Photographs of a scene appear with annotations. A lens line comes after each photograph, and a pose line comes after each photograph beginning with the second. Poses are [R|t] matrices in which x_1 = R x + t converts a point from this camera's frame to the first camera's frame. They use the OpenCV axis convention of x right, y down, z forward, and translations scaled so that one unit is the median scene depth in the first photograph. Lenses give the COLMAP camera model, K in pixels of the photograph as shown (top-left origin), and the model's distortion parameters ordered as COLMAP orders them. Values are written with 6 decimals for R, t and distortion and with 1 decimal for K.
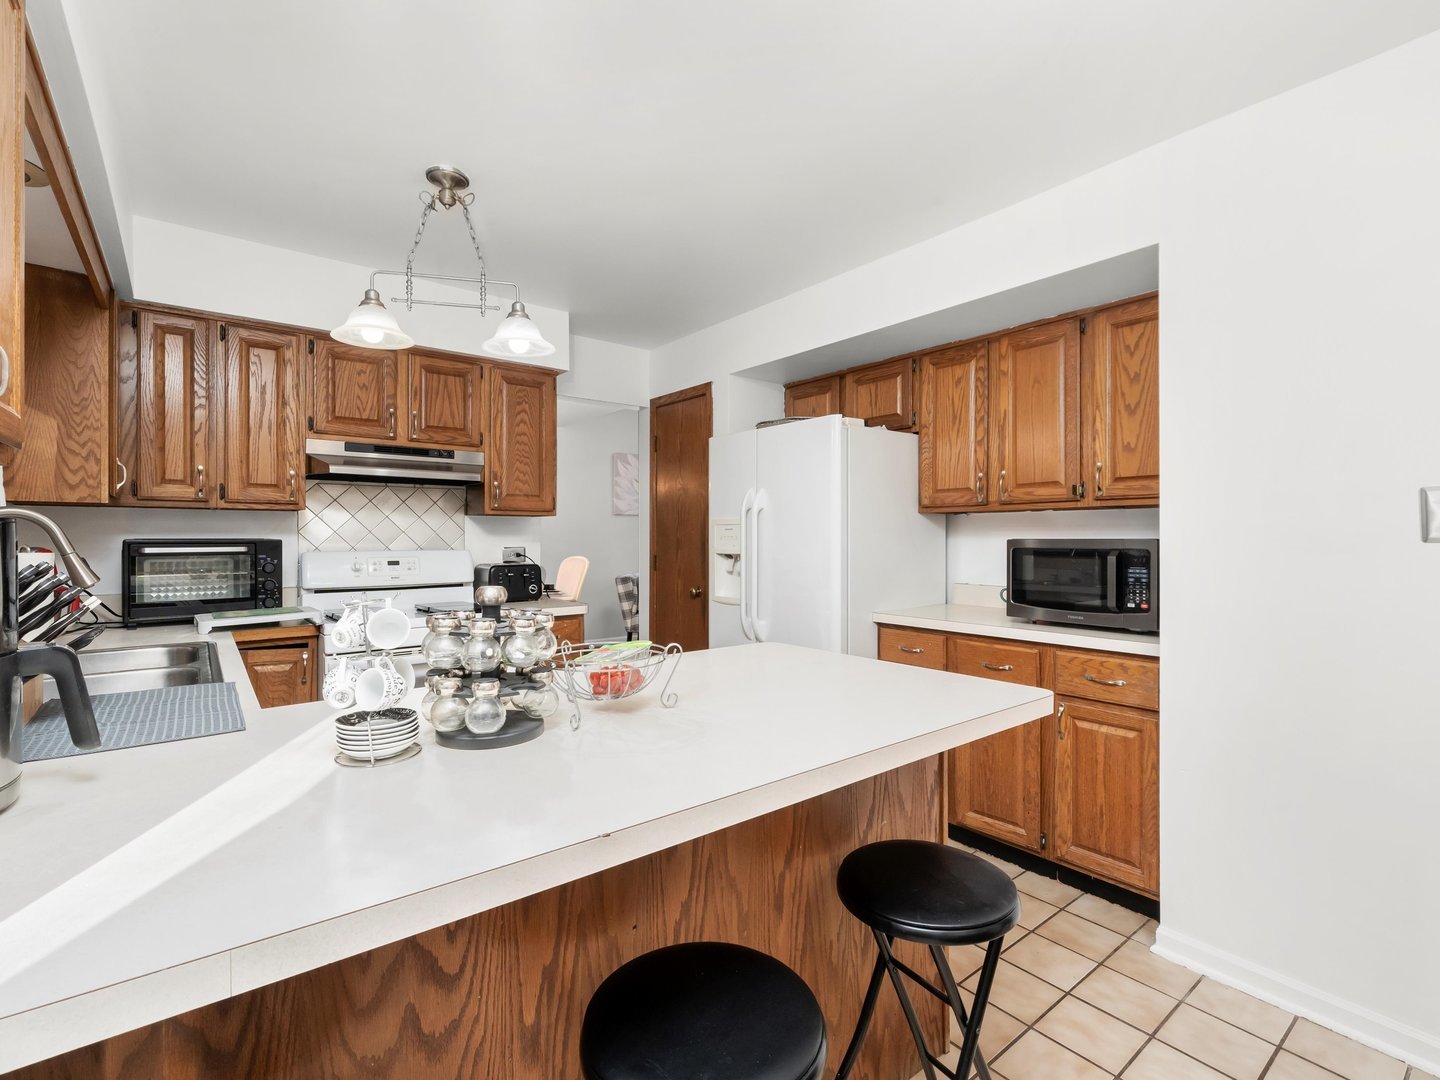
lens RADIAL K [[673.0, 0, 720.1], [0, 673.0, 538.1], [0, 0, 1]] dist [0.002188, 0.000163]
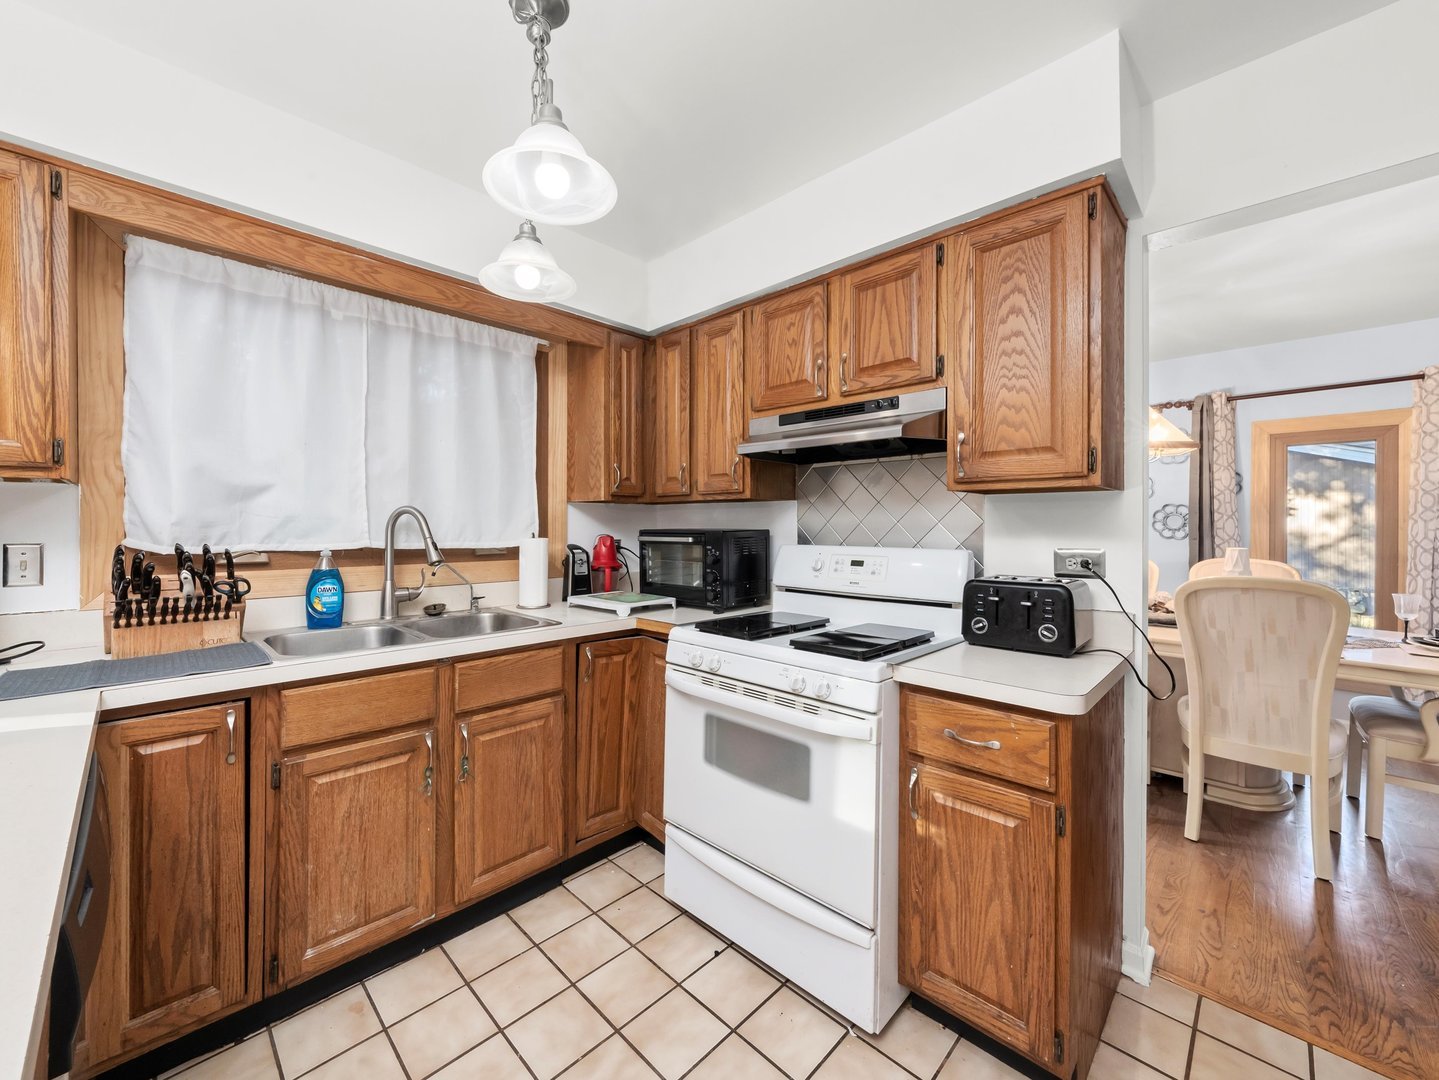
lens RADIAL K [[570.9, 0, 723.6], [0, 570.9, 529.1], [0, 0, 1]] dist [-0.008939, -0.000262]
pose [[0.125702, 0.006166, -0.992049, 0.128503], [-0.005620, 0.999969, 0.005503, -0.004158], [0.992052, 0.004884, 0.125733, 0.772534]]
